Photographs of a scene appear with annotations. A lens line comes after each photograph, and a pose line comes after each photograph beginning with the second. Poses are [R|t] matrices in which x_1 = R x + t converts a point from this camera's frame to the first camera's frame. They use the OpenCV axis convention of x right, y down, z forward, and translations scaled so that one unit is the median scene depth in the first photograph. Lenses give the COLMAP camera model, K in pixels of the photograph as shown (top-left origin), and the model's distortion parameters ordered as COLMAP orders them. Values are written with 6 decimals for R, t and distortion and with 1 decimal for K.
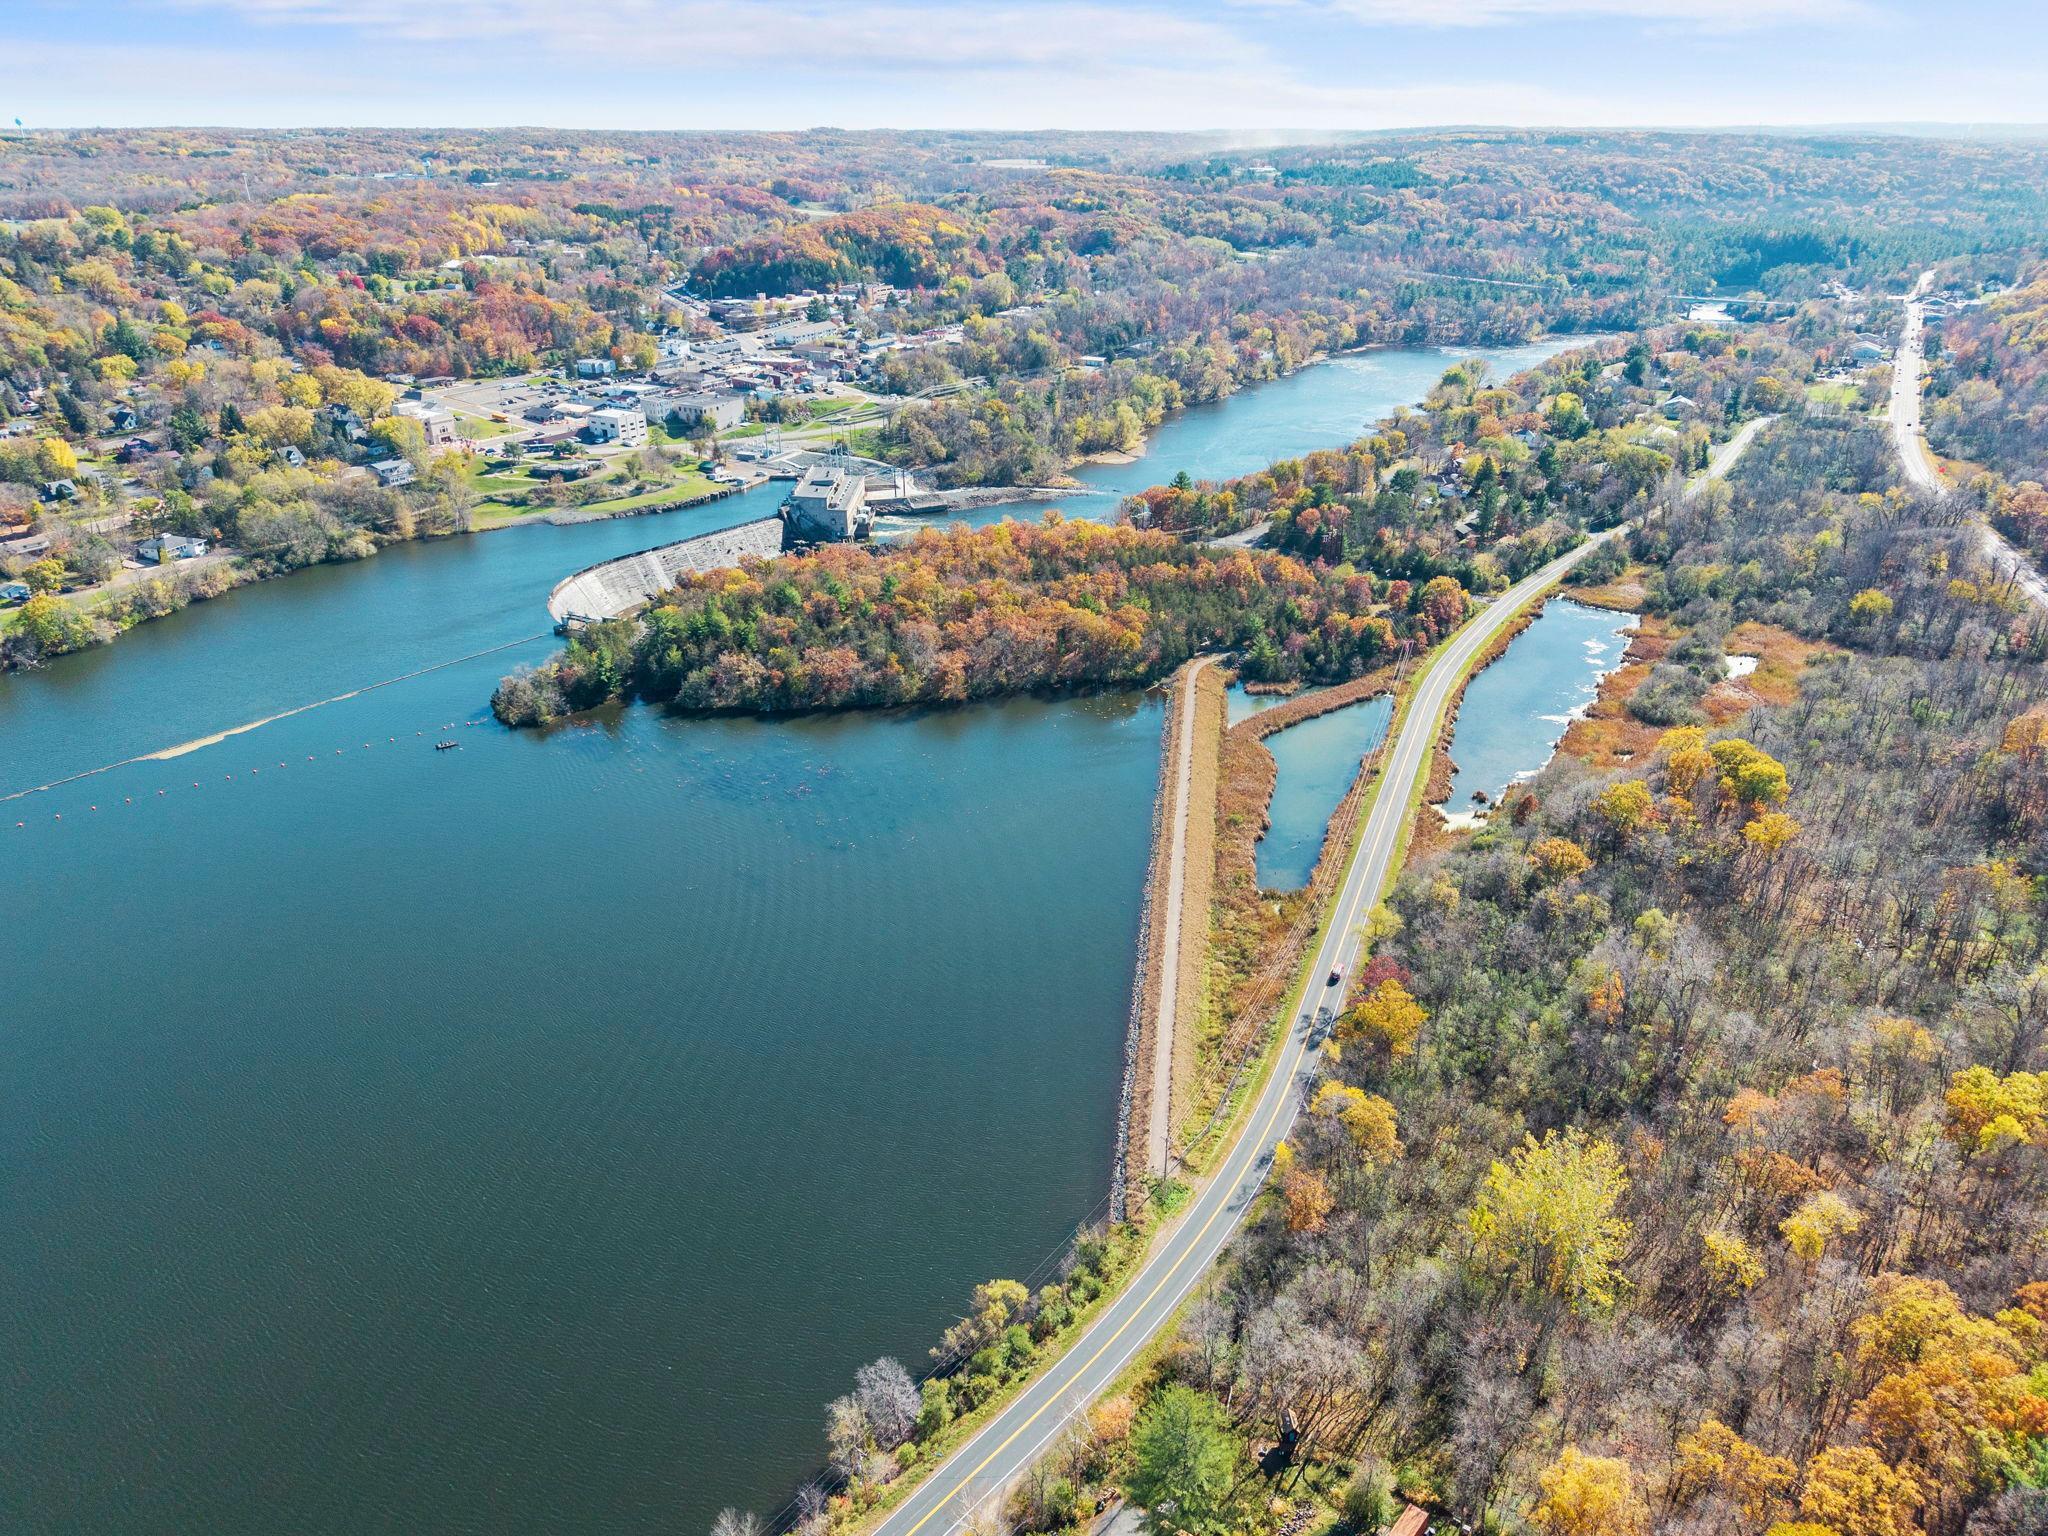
lens RADIAL K [[1388.5, 0, 1024.0], [0, 1388.5, 768.0], [0, 0, 1]] dist [0.008216, -0.000706]
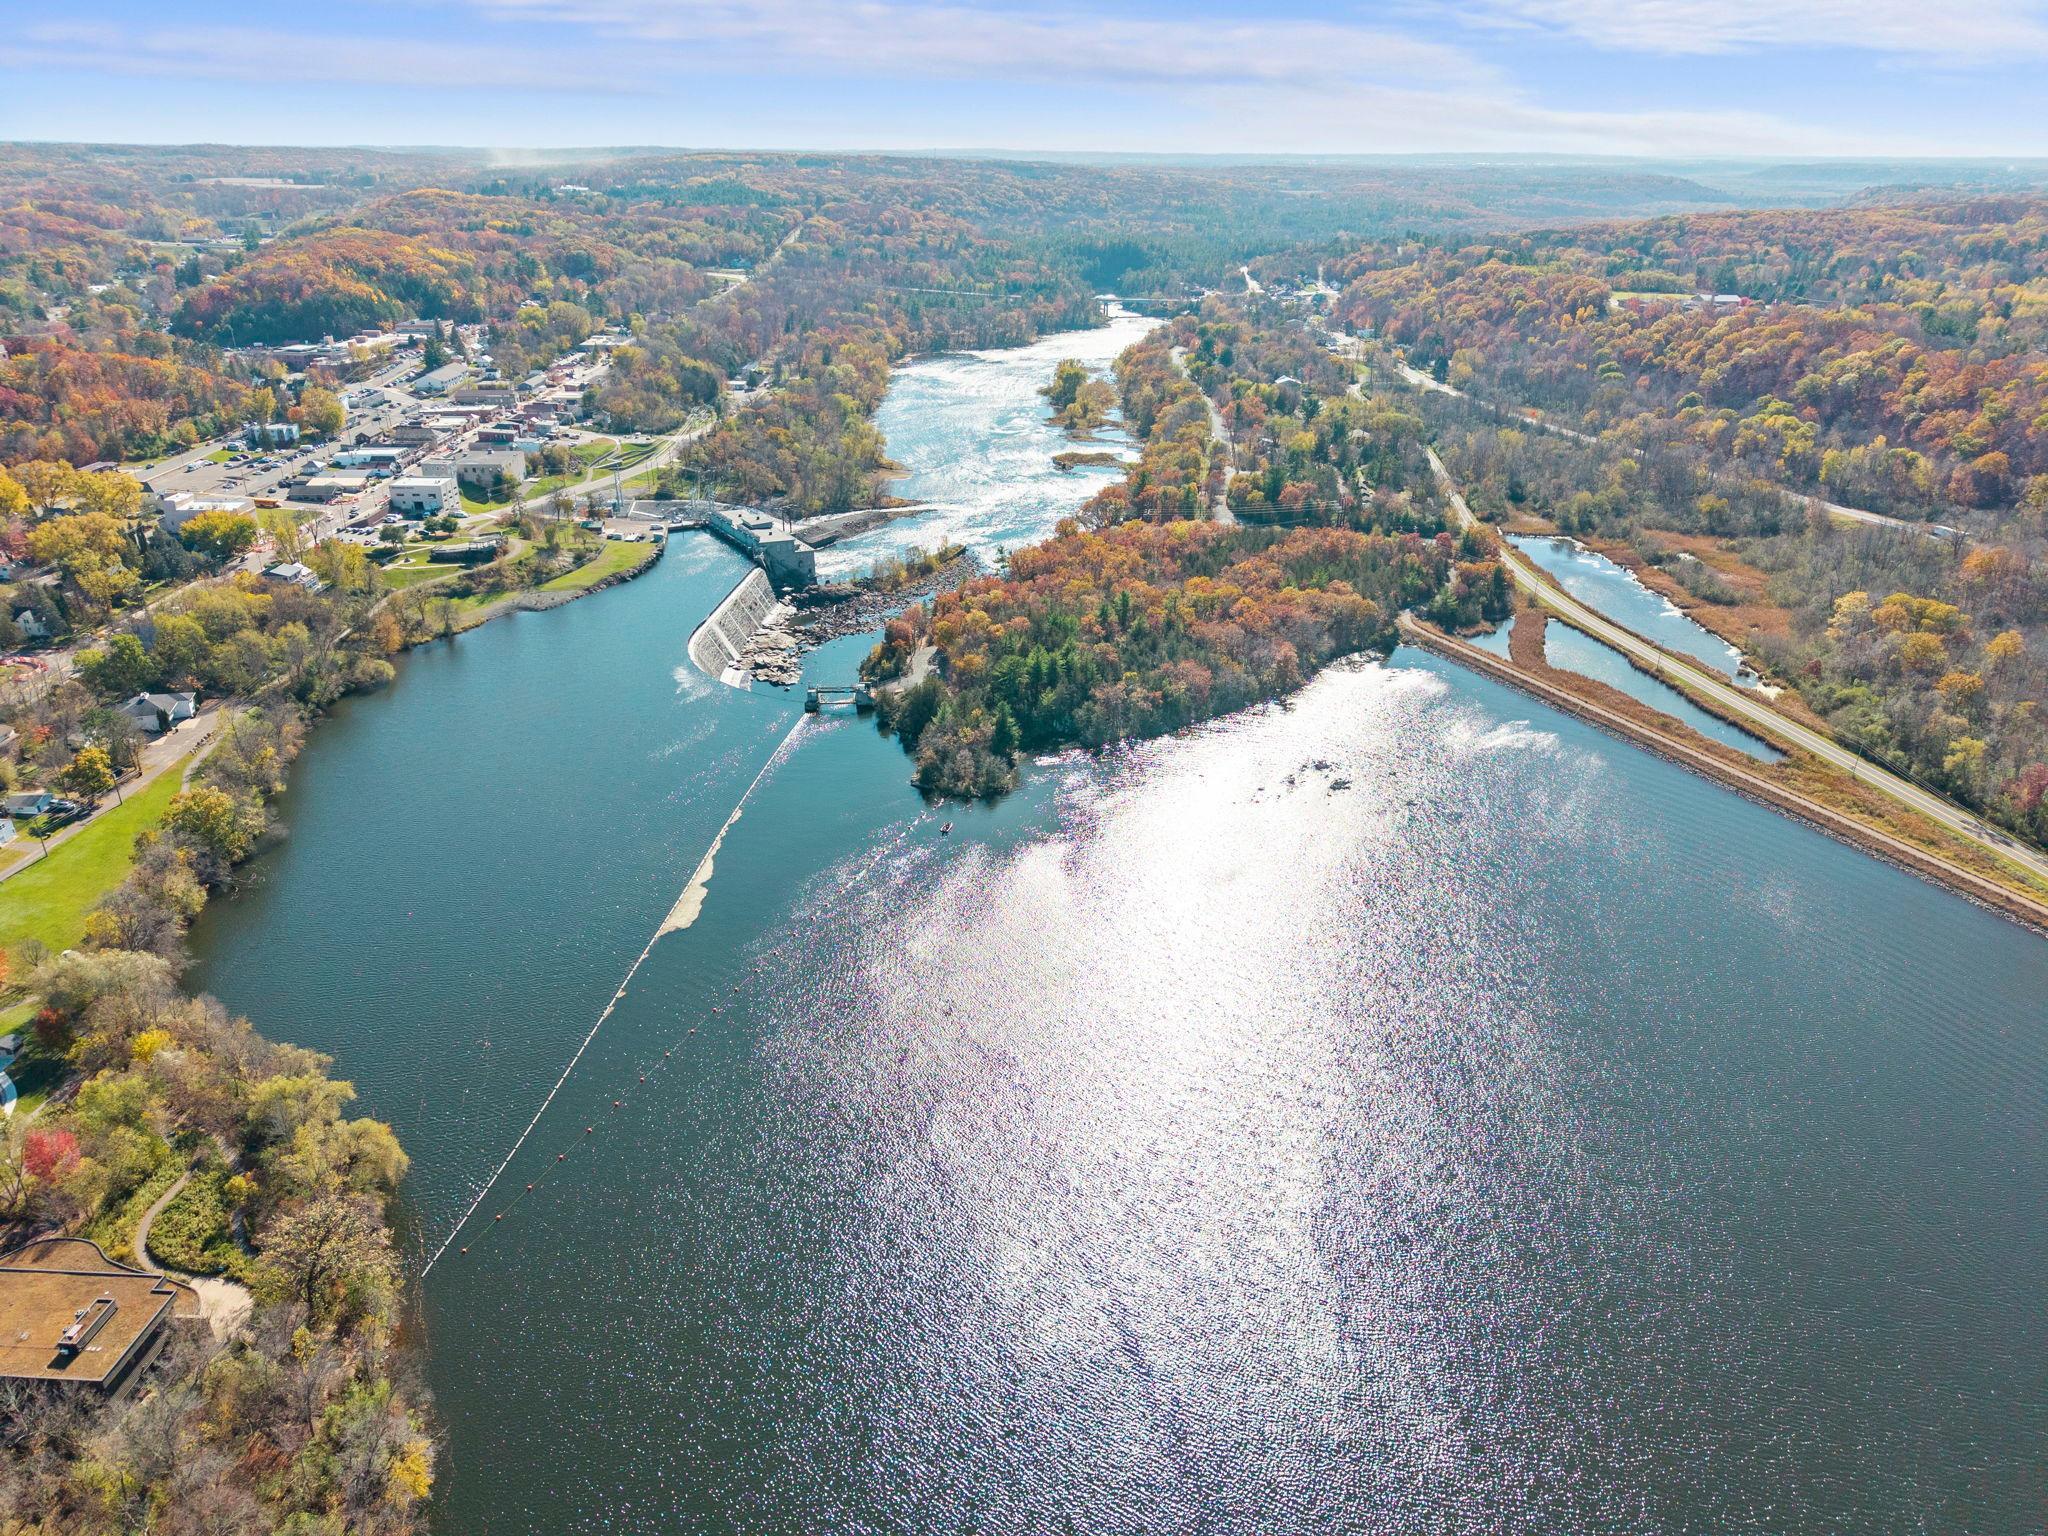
lens RADIAL K [[1388.5, 0, 1024.0], [0, 1388.5, 768.0], [0, 0, 1]] dist [0.008216, -0.000706]
pose [[0.845118, -0.207469, 0.492679, -0.434924], [0.212942, 0.975994, 0.045725, -0.046353], [-0.490339, 0.066269, 0.869009, 0.100552]]
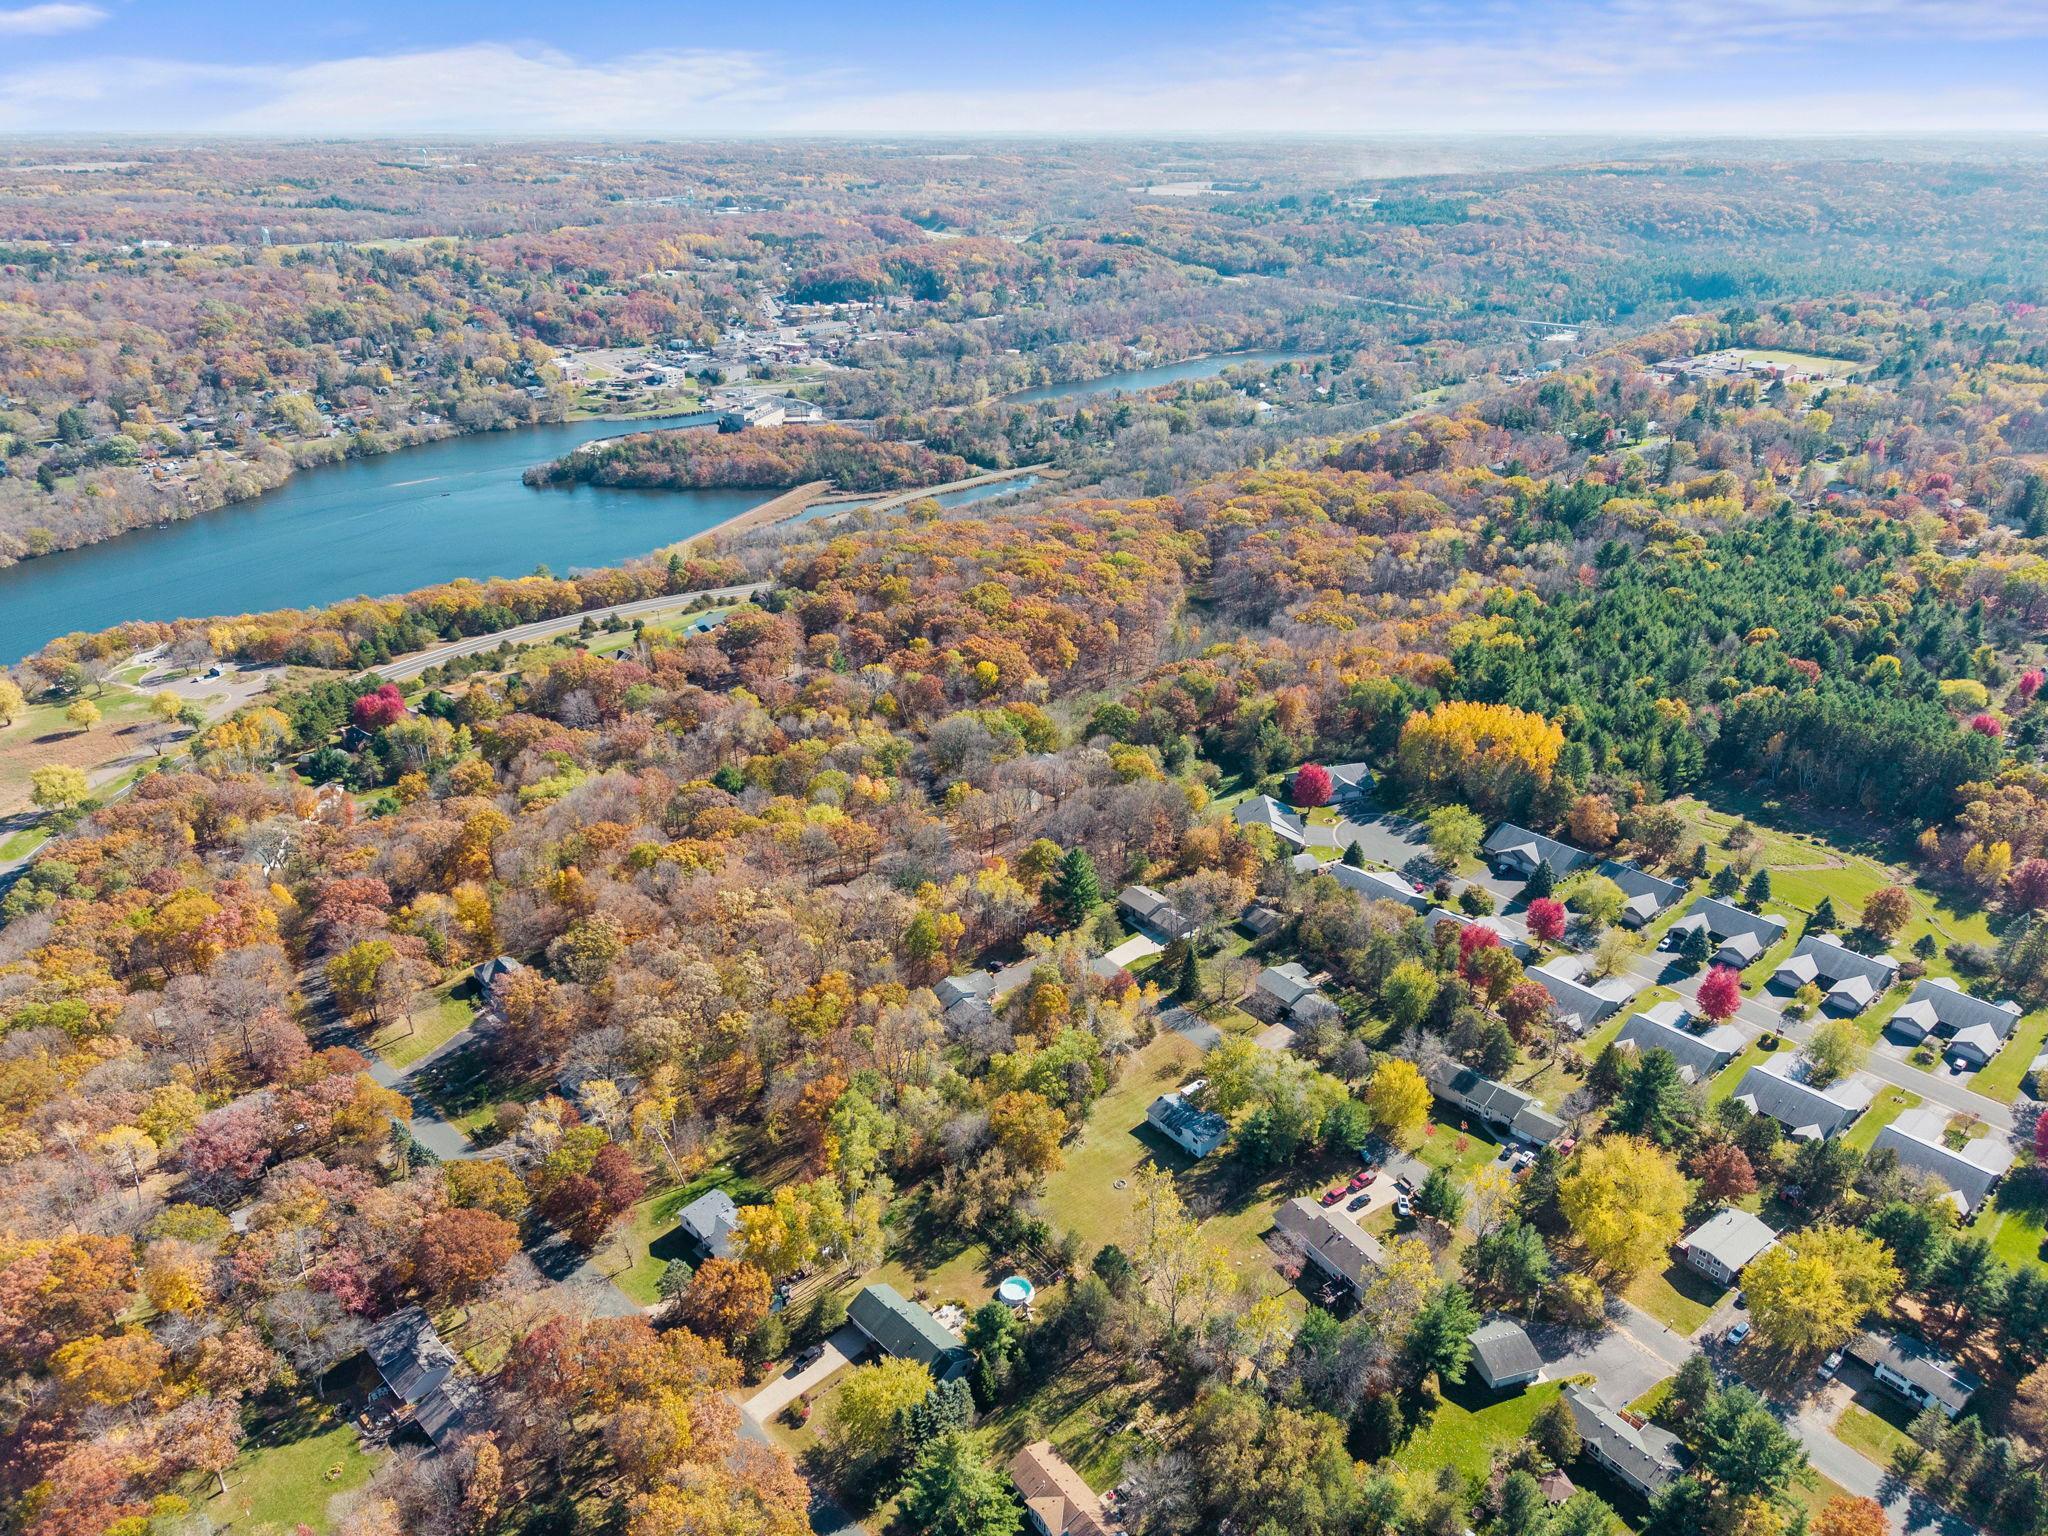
lens RADIAL K [[1384.0, 0, 1032.6], [0, 1384.0, 752.6], [0, 0, 1]] dist [0.058874, -0.105027]
pose [[0.977540, 0.089295, -0.190896, 0.558344], [-0.090809, 0.995868, 0.000819, 0.196738], [0.190180, 0.016535, 0.981610, -0.679272]]
